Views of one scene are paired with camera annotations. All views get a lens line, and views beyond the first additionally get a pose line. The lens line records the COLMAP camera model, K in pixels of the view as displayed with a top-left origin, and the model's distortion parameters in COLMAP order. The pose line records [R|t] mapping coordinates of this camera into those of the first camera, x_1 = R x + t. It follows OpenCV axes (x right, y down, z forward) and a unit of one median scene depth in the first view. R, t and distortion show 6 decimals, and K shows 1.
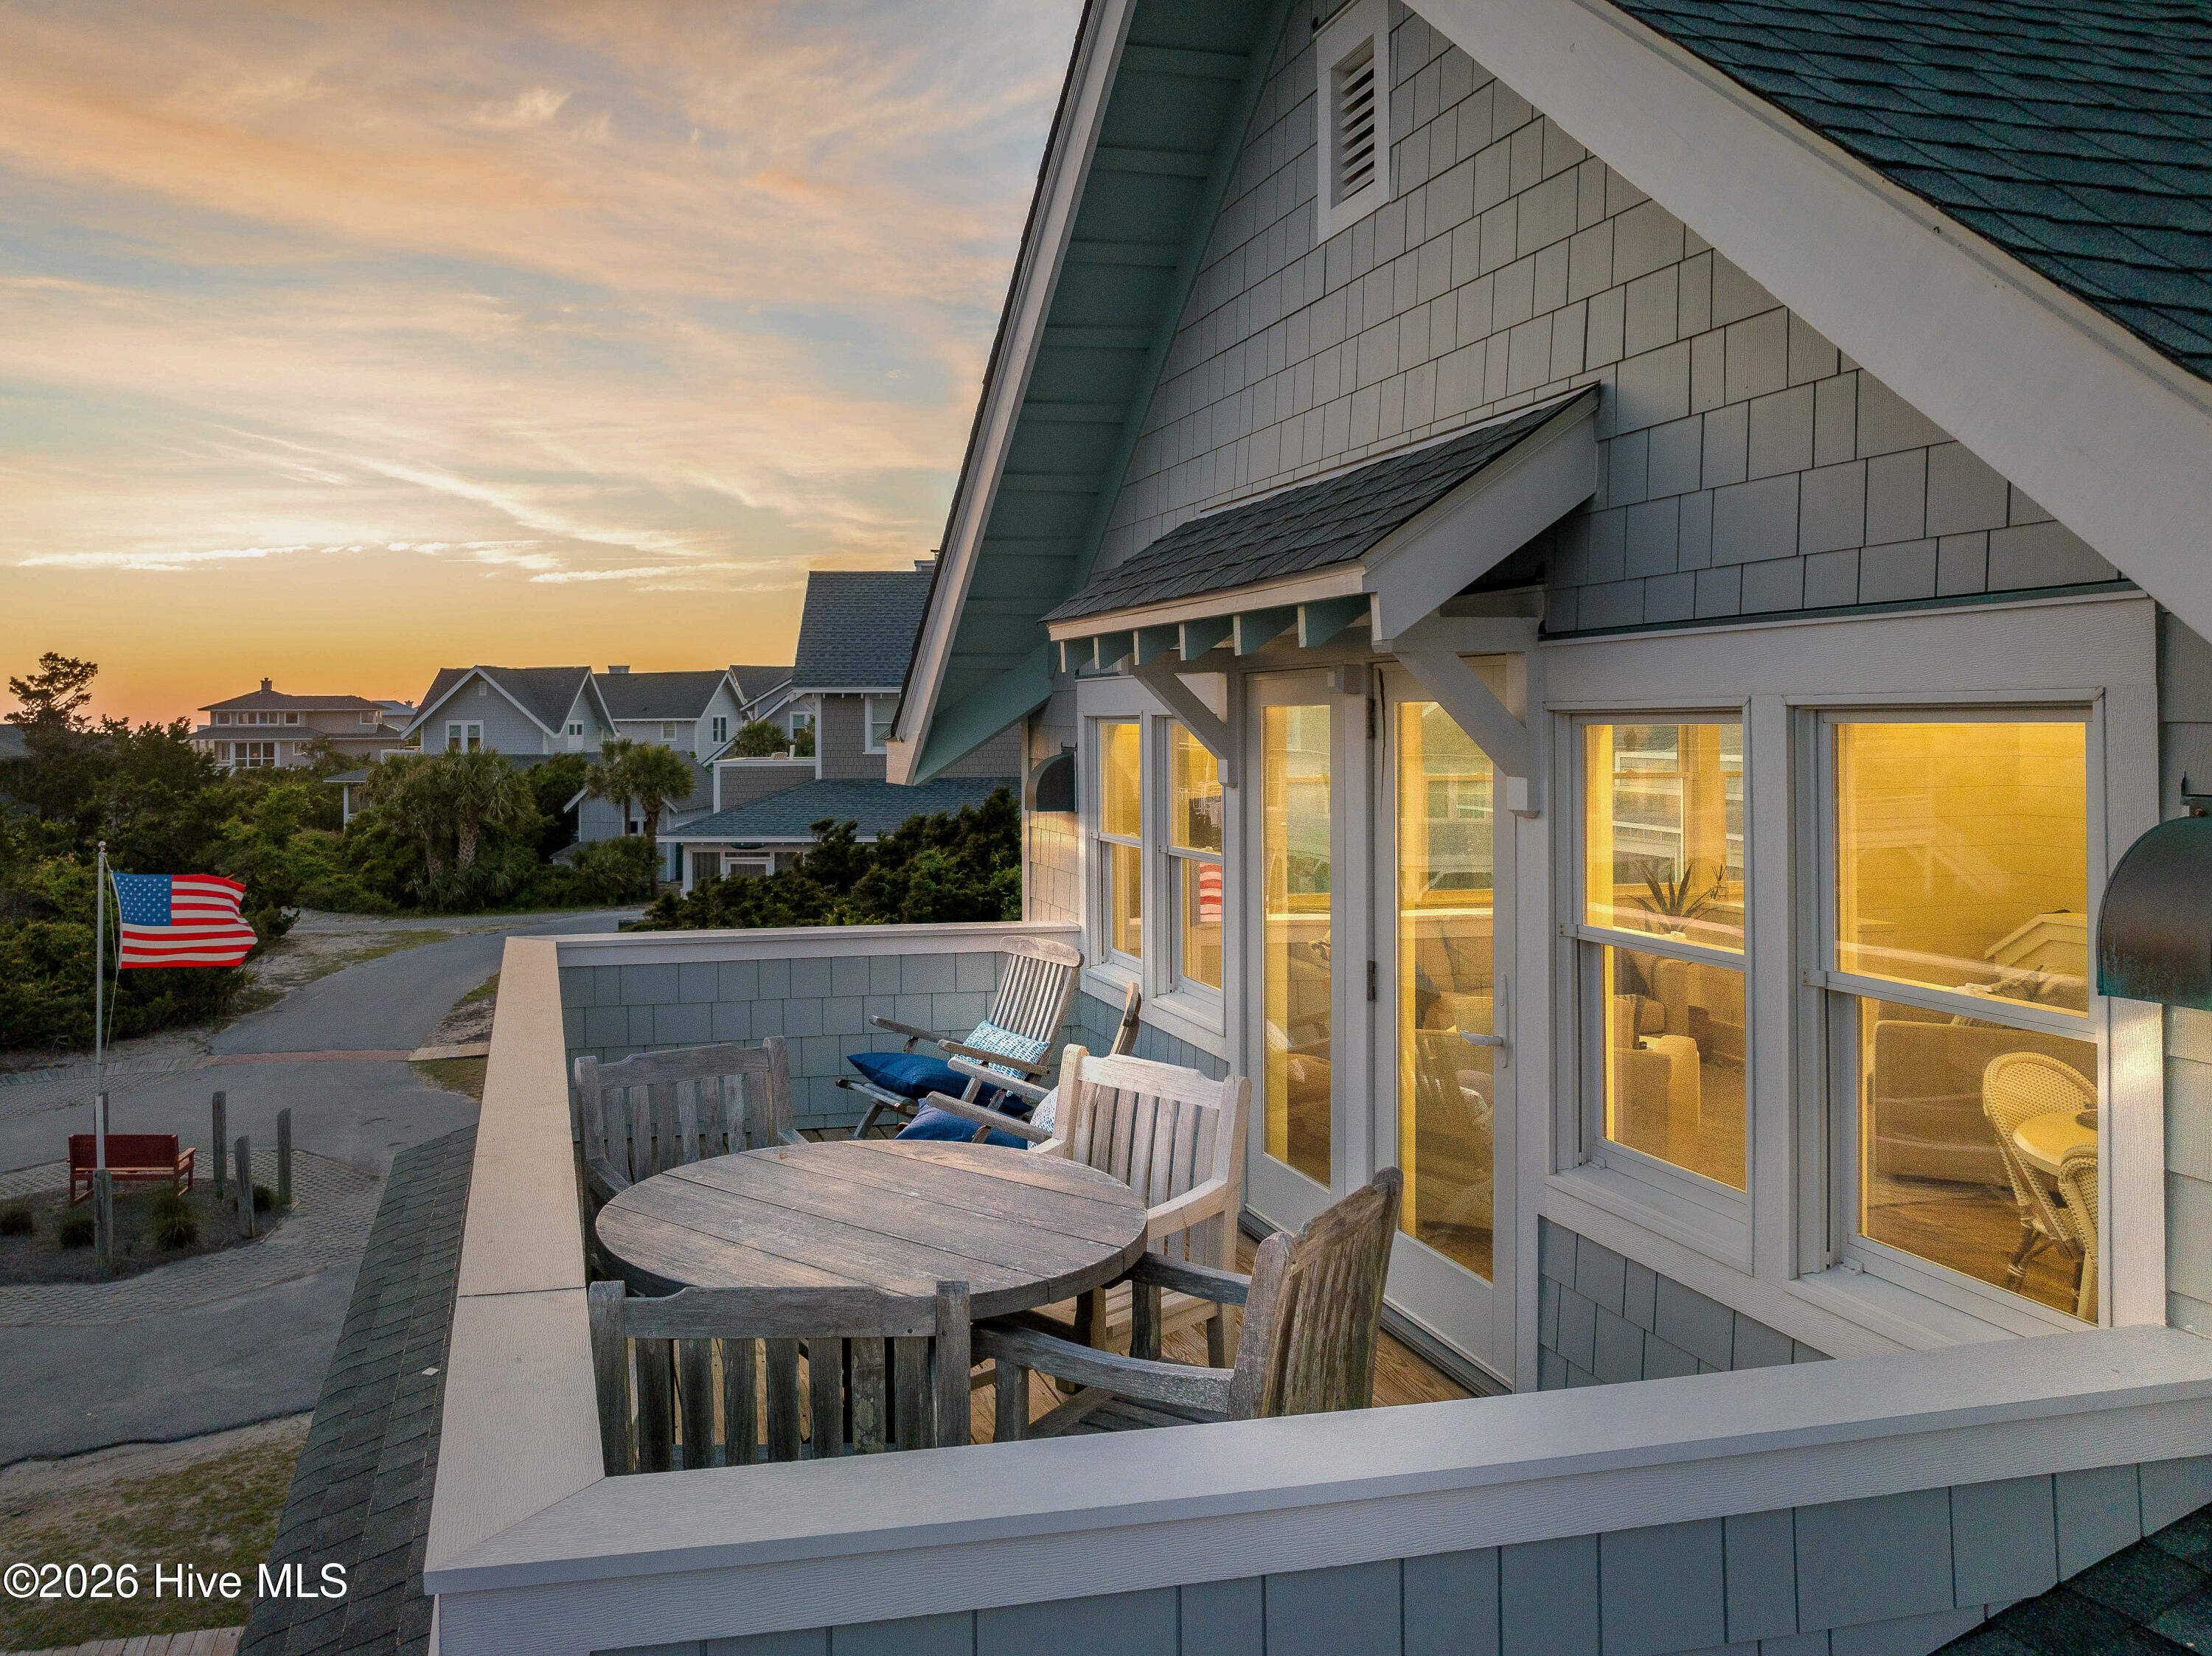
lens RADIAL K [[1550.2, 0, 962.8], [0, 1550.2, 736.4], [0, 0, 1]] dist [-0.064568, 0.029112]
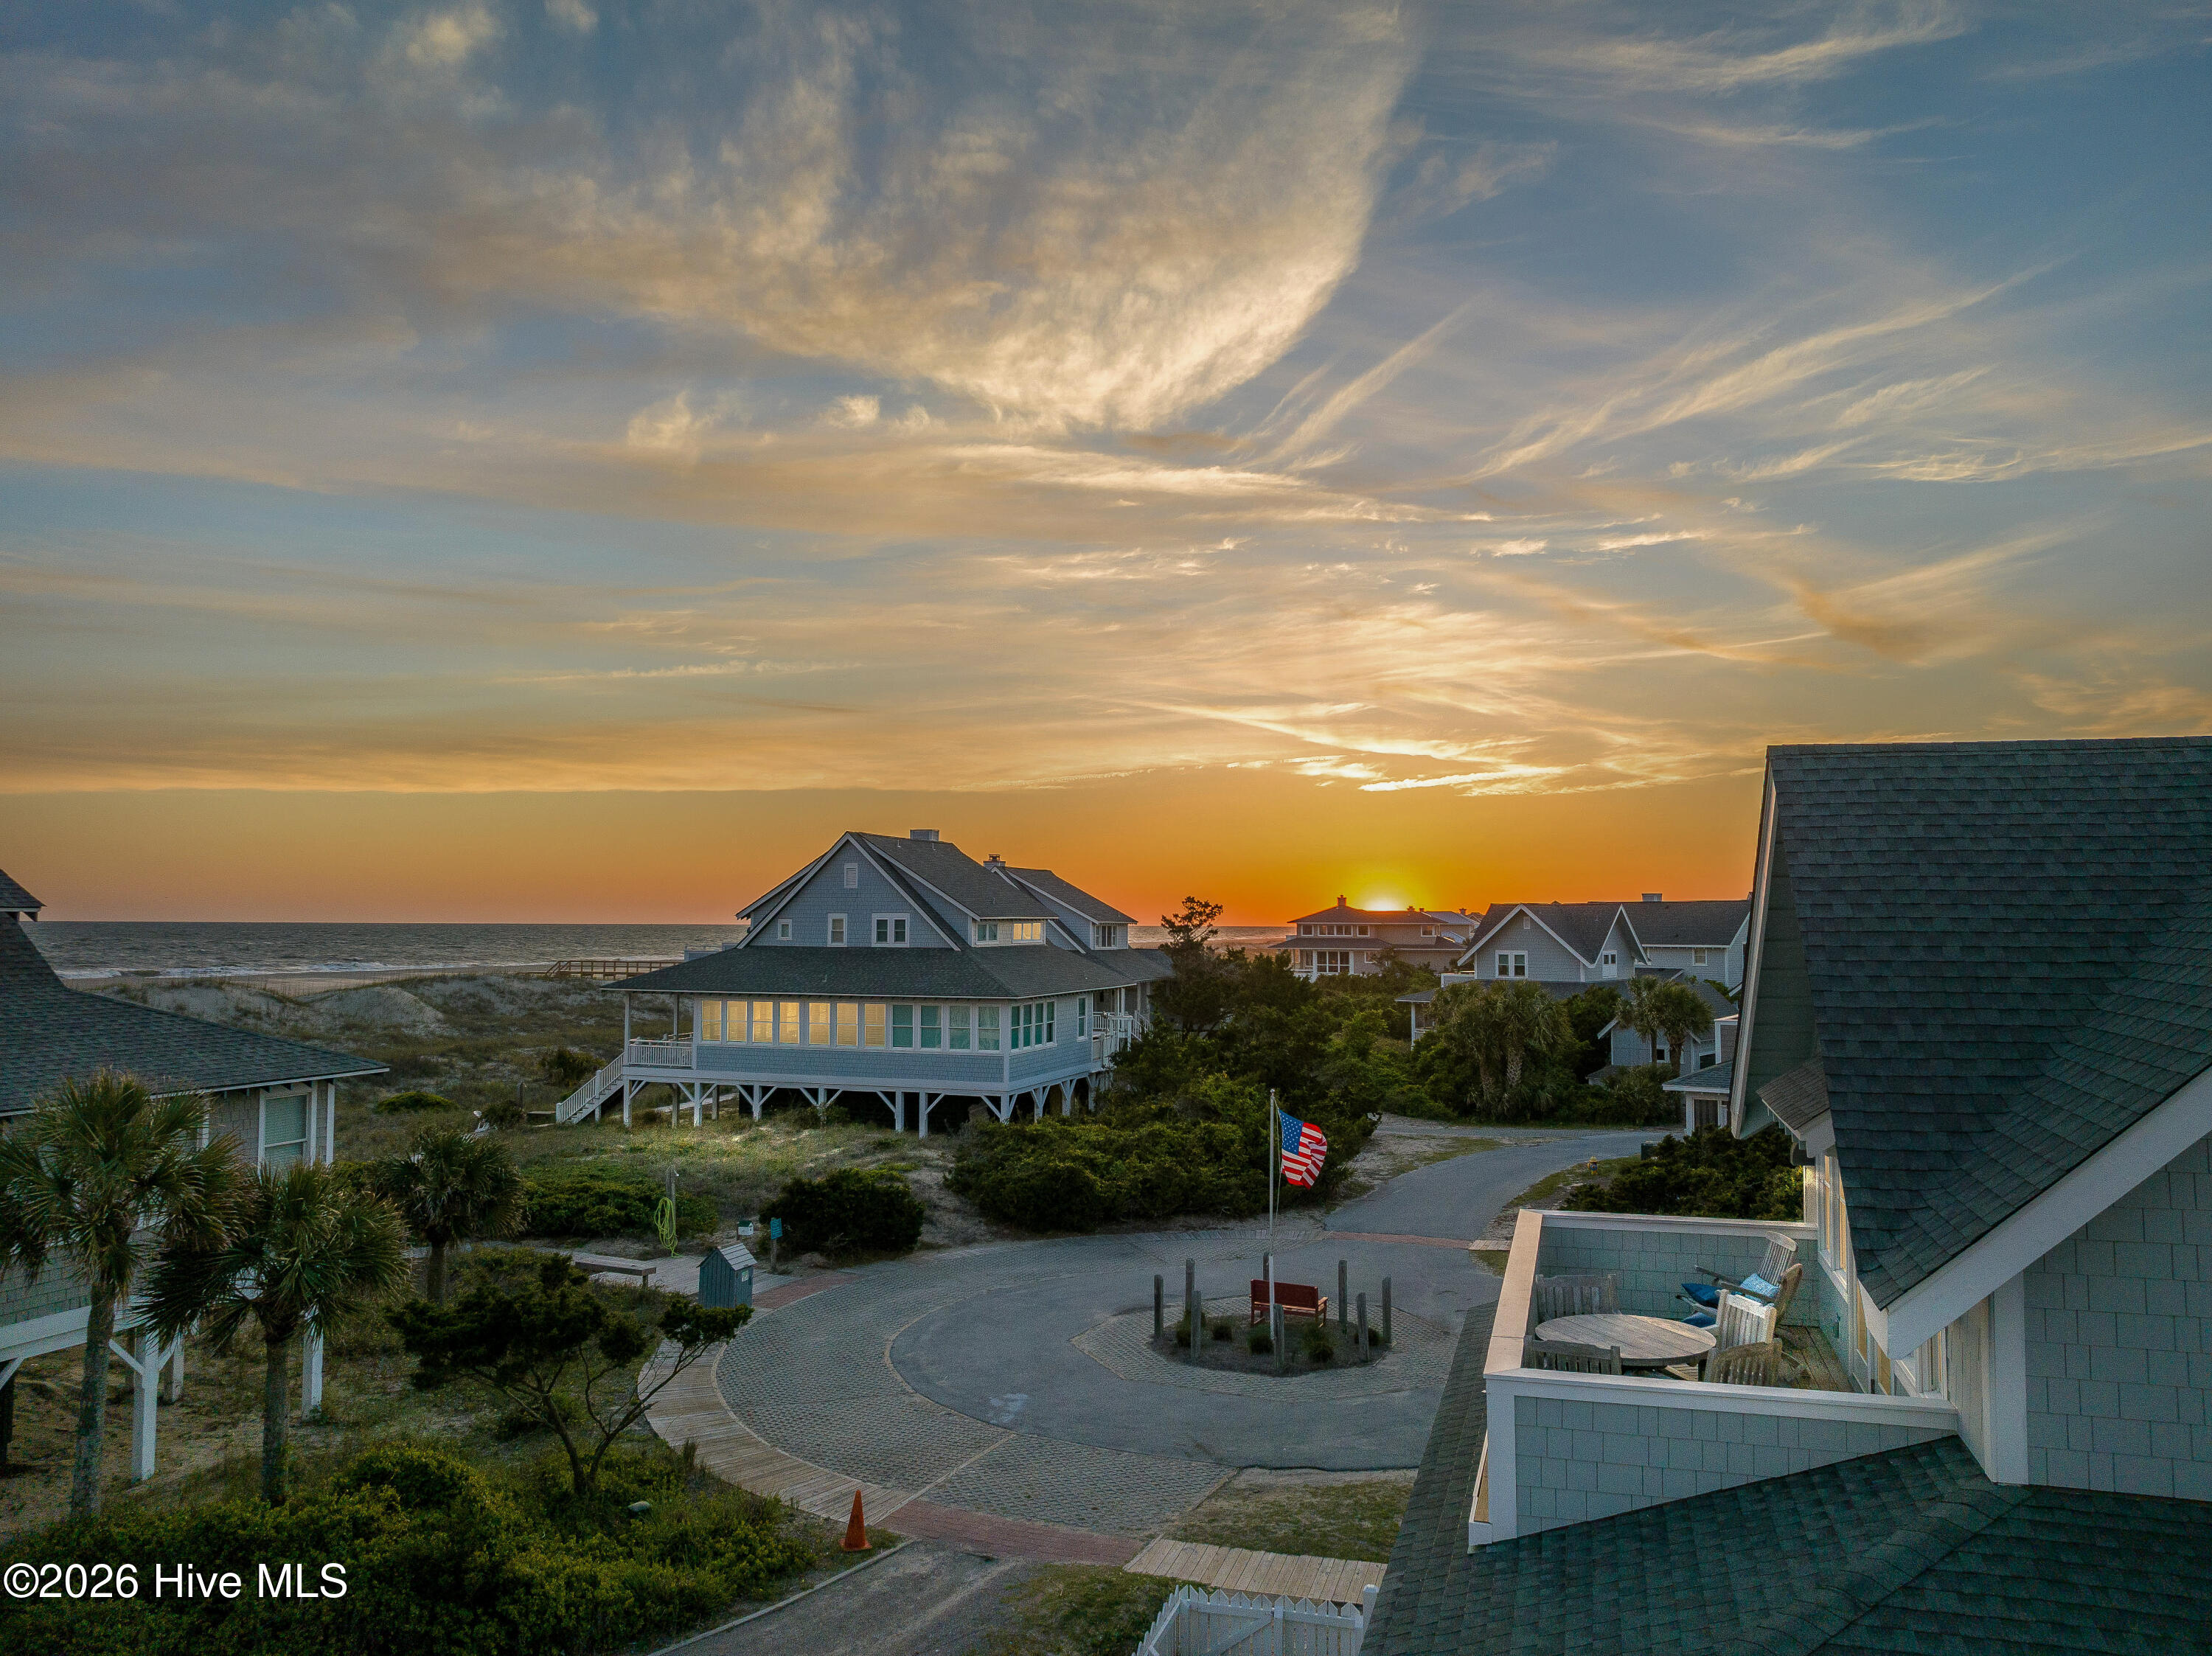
lens RADIAL K [[1550.2, 0, 1100.7], [0, 1550.2, 839.9], [0, 0, 1]] dist [-0.064568, 0.029112]
pose [[0.839205, -0.032072, -0.542869, 0.059326], [0.003699, 0.998573, -0.053276, -0.041250], [0.543803, 0.042701, 0.838126, -0.171360]]
